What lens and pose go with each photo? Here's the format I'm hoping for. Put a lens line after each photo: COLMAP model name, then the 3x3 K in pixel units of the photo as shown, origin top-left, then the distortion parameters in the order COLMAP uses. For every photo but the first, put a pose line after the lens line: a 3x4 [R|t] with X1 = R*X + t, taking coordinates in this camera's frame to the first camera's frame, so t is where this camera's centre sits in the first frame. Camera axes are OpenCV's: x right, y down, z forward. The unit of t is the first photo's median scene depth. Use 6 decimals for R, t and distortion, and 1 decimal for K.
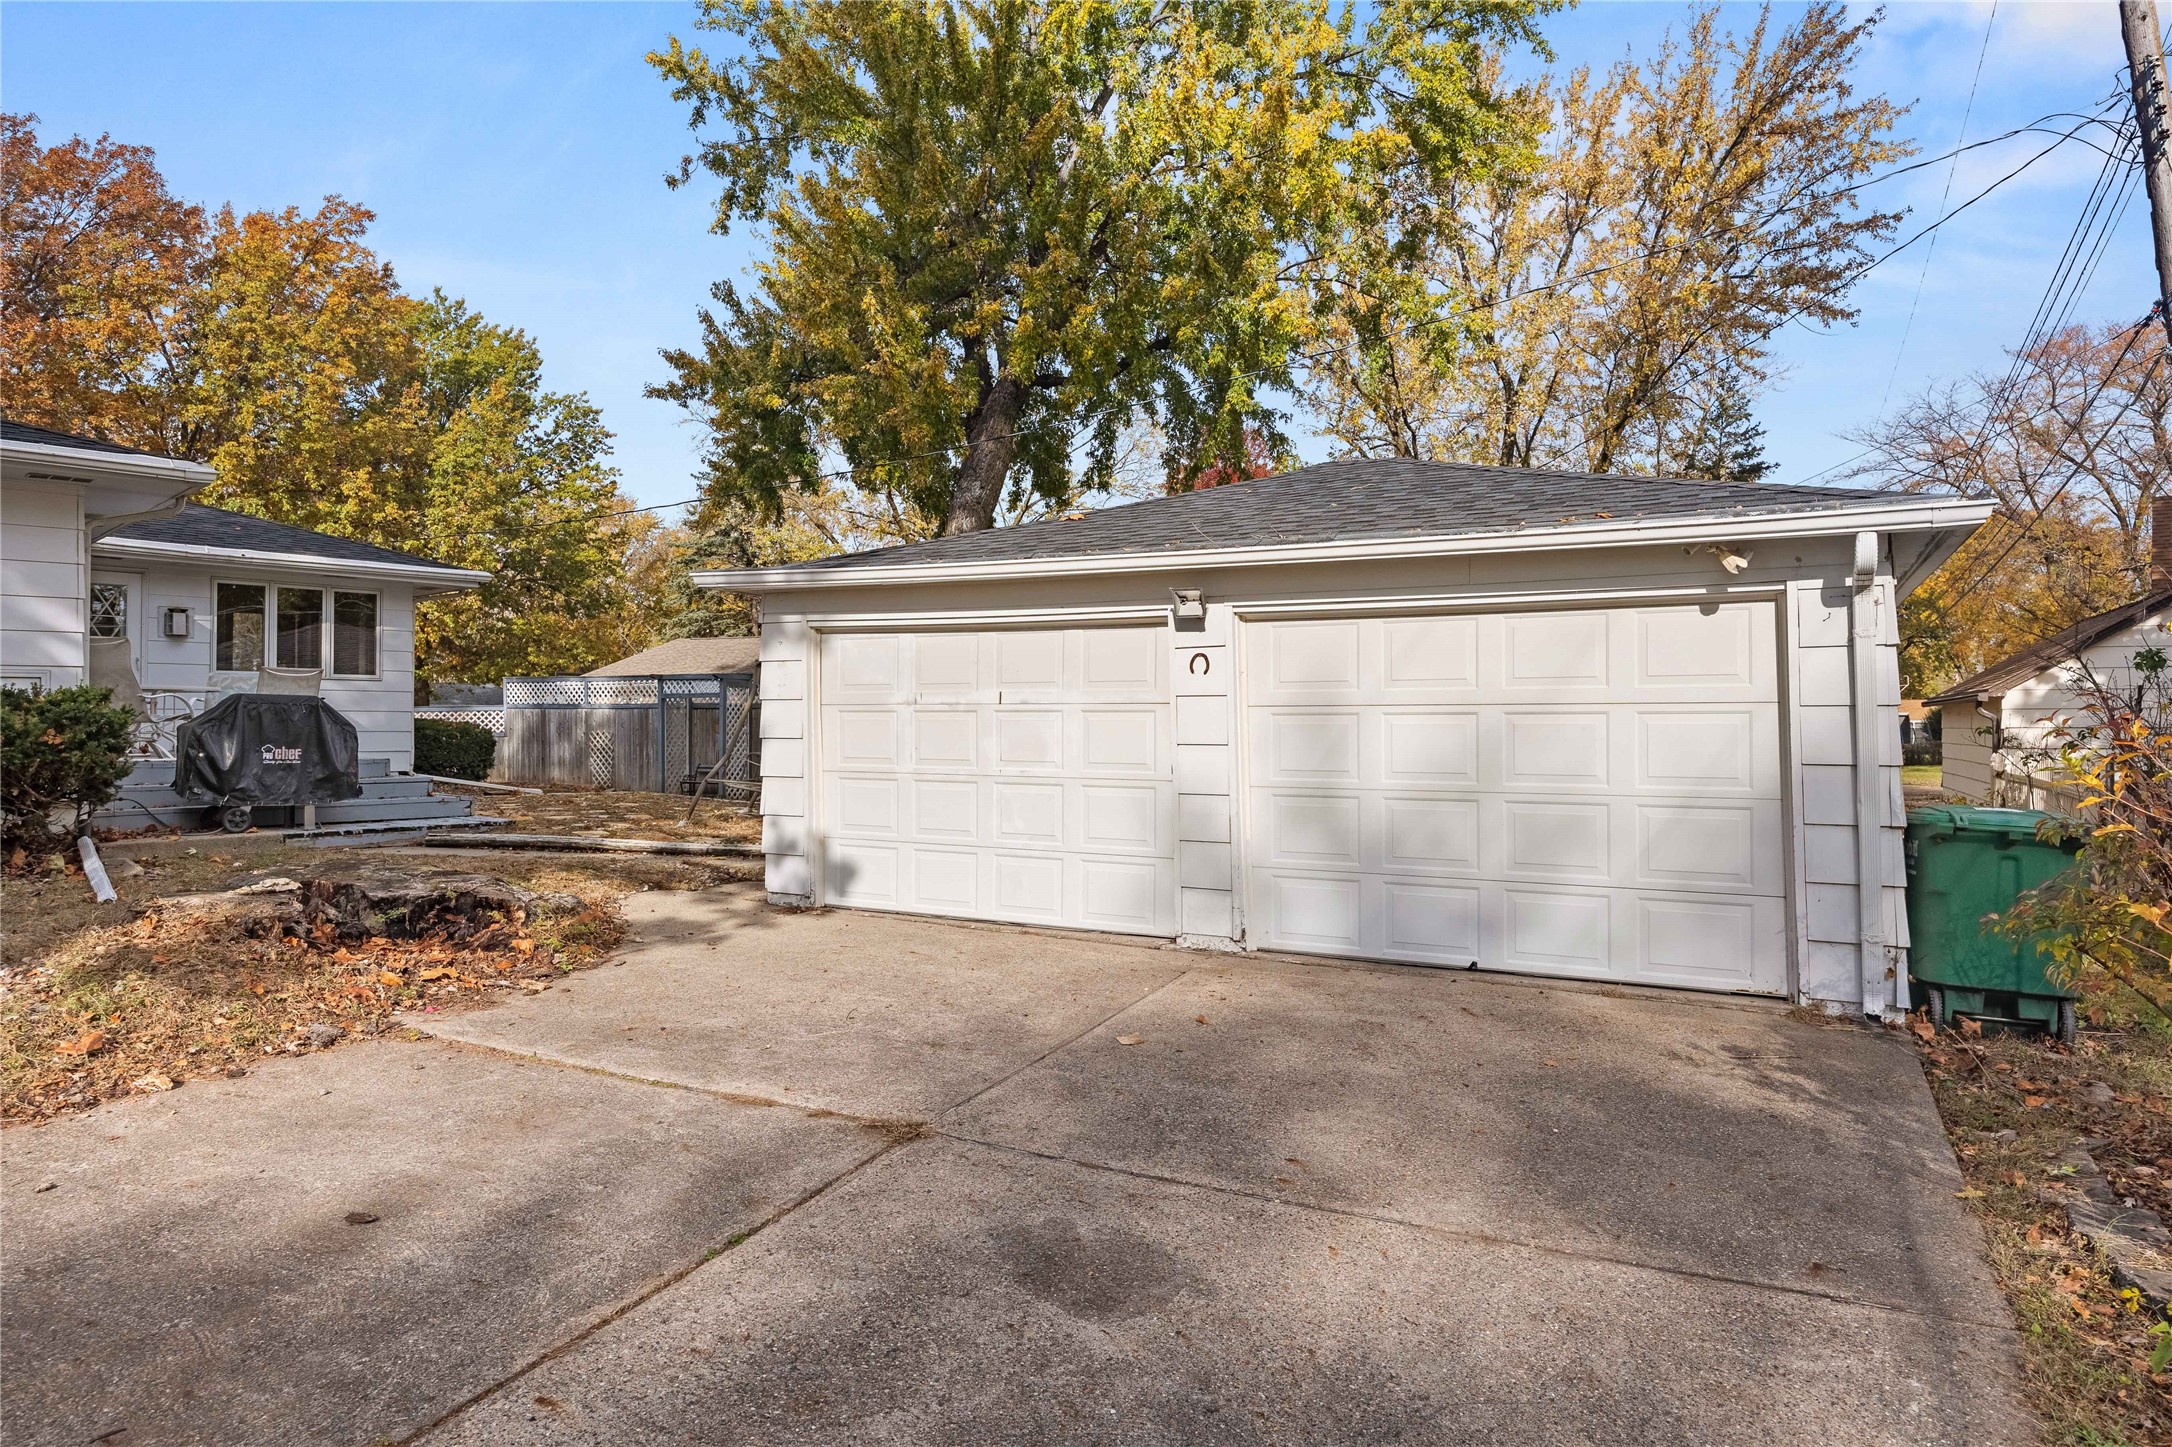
lens RADIAL K [[1354.1, 0, 1086.0], [0, 1354.1, 723.5], [0, 0, 1]] dist [0.000026, 0.000686]
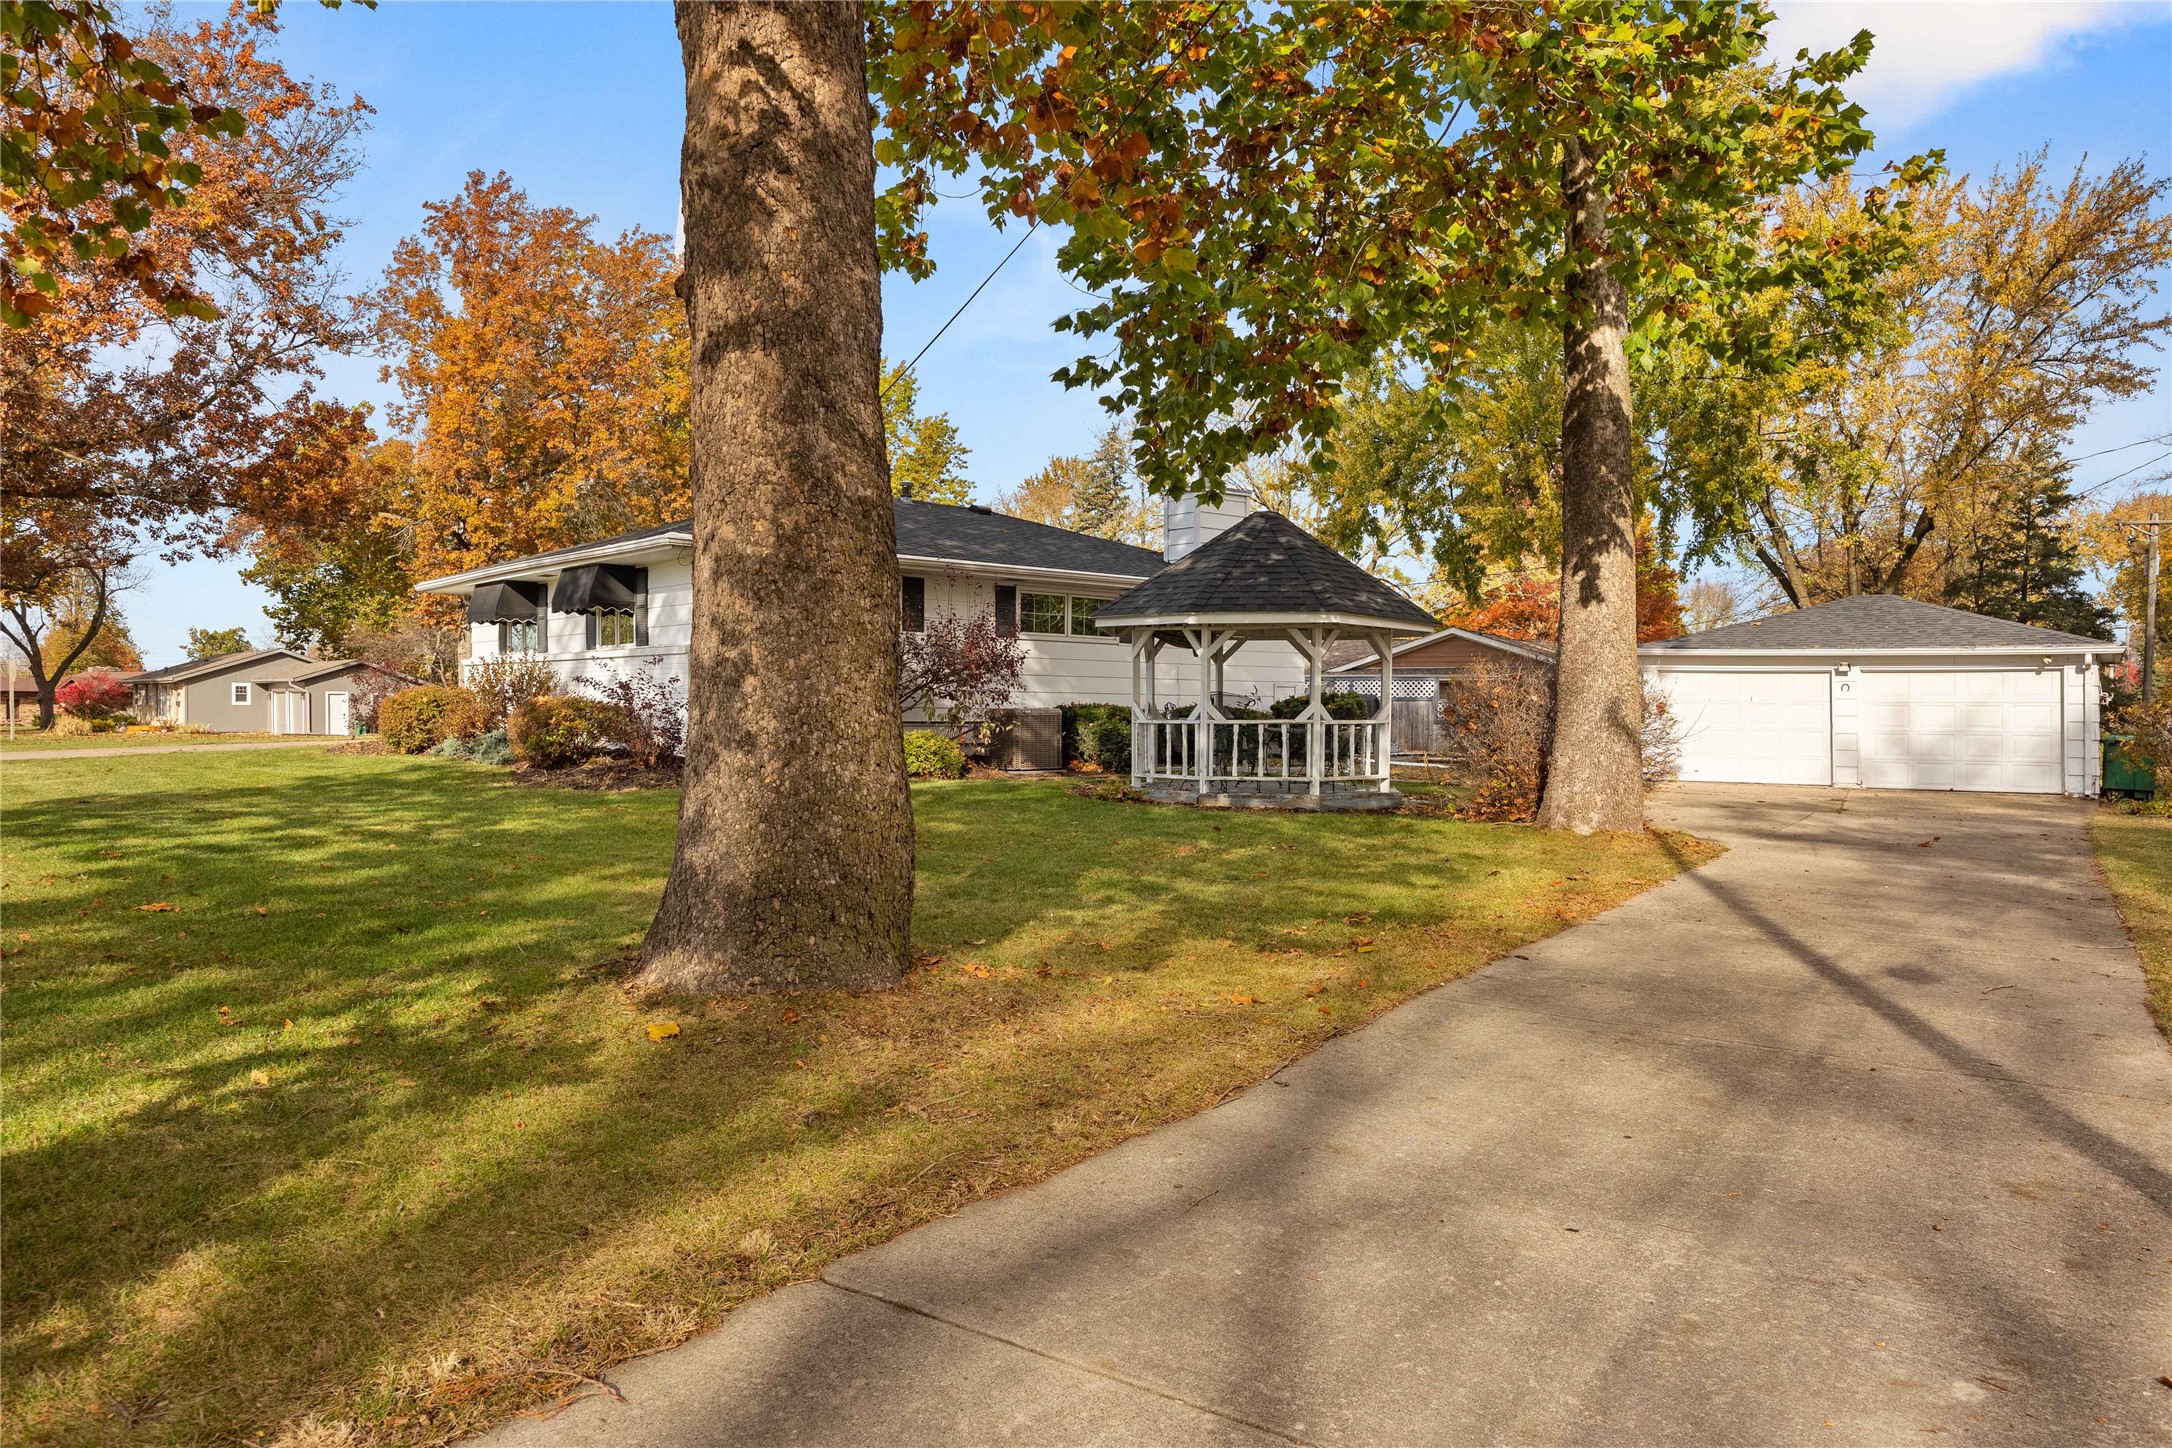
lens RADIAL K [[1506.2, 0, 1087.6], [0, 1506.2, 756.1], [0, 0, 1]] dist [0.003216, 0.000434]
pose [[0.993531, 0.010233, -0.113098, -0.286855], [-0.007101, 0.999581, 0.028069, 0.005665], [0.113338, -0.027085, 0.993187, -0.587454]]
